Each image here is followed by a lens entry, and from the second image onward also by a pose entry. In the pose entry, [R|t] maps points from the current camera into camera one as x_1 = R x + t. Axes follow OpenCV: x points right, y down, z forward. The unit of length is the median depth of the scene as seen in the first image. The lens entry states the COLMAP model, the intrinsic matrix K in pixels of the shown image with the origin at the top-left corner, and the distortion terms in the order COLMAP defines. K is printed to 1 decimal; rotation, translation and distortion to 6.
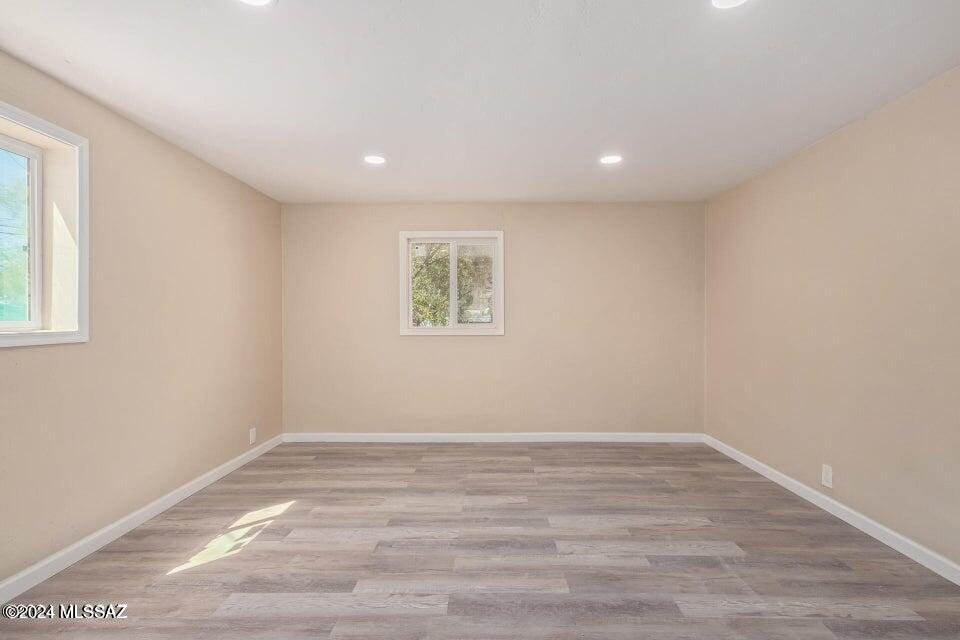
lens RADIAL K [[455.0, 0, 483.8], [0, 455.0, 320.2], [0, 0, 1]] dist [0.016513, -0.005990]
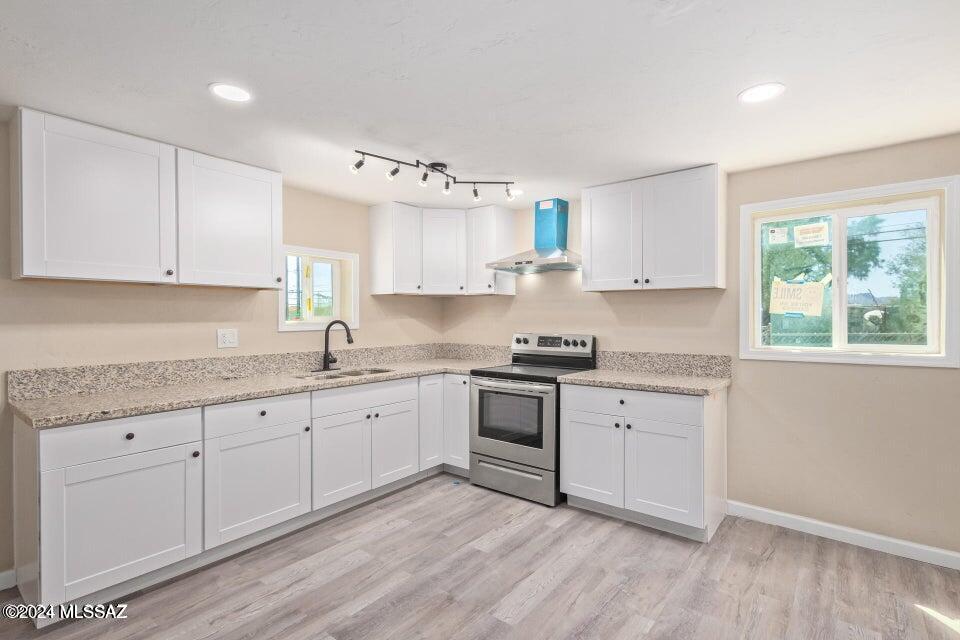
lens RADIAL K [[457.6, 0, 483.9], [0, 457.6, 320.3], [0, 0, 1]] dist [0.015283, -0.006395]
pose [[-0.604330, 0.008502, -0.796689, 0.520810], [0.002518, 0.999958, 0.008761, -0.059802], [0.796730, 0.003289, -0.604326, 0.638794]]
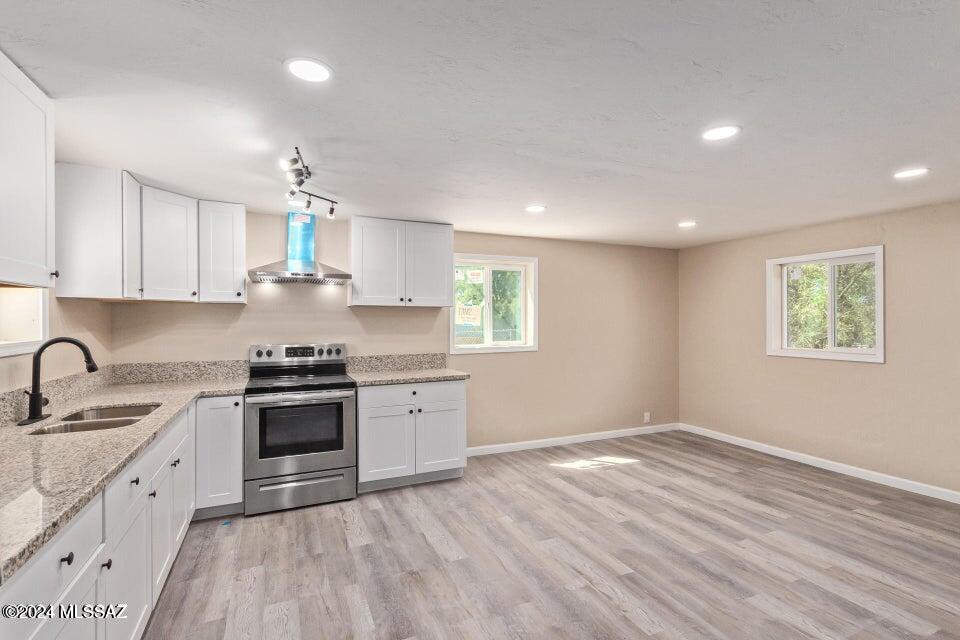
lens RADIAL K [[455.0, 0, 483.8], [0, 455.0, 320.2], [0, 0, 1]] dist [0.016513, -0.005990]
pose [[0.426990, 0.001447, -0.904255, 0.810454], [0.000387, 0.999998, 0.001784, -0.082391], [0.904256, -0.001112, 0.426989, -0.124358]]
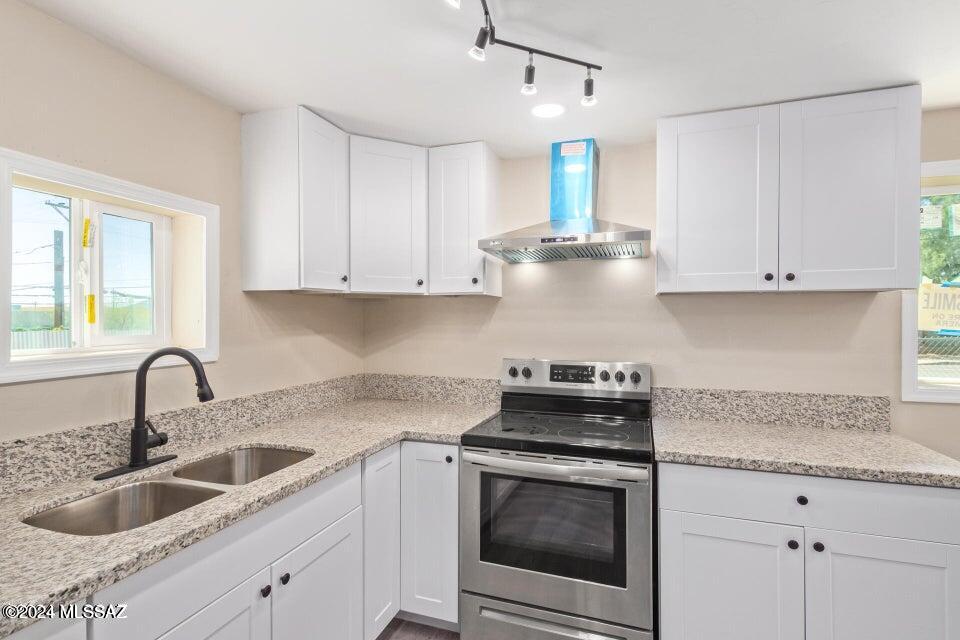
lens RADIAL K [[455.0, 0, 483.8], [0, 455.0, 320.2], [0, 0, 1]] dist [0.016513, -0.005990]
pose [[-0.310724, 0.002790, -0.950496, 0.155273], [0.000145, 0.999996, 0.002888, -0.084201], [0.950500, 0.000759, -0.310723, 0.069879]]
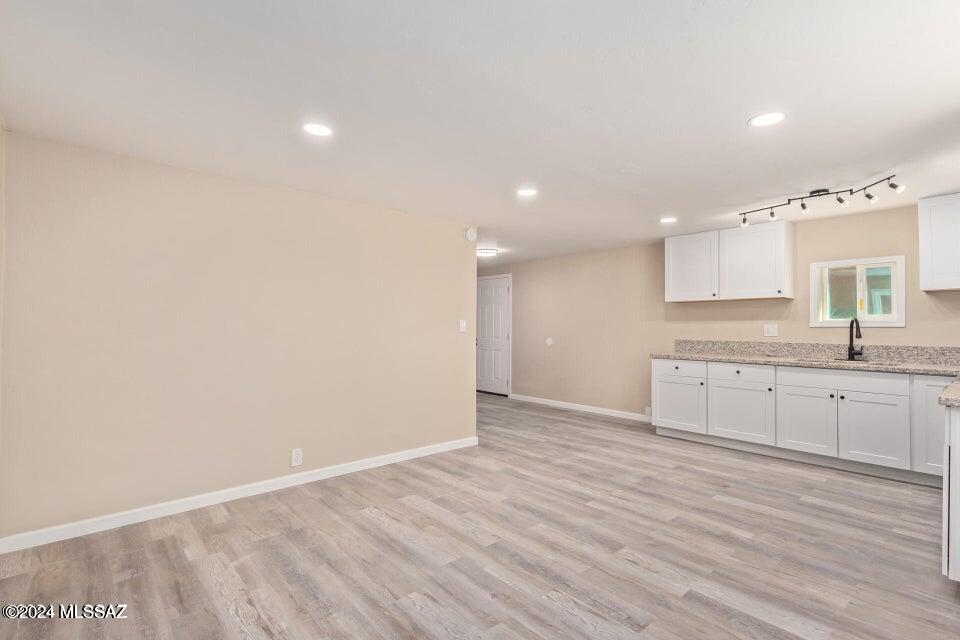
lens RADIAL K [[457.6, 0, 483.9], [0, 457.6, 320.3], [0, 0, 1]] dist [0.015283, -0.006395]
pose [[-0.677278, 0.009407, 0.735667, -0.535242], [-0.000929, 0.999907, -0.013641, -0.022667], [-0.735727, -0.009922, -0.677206, 1.469880]]
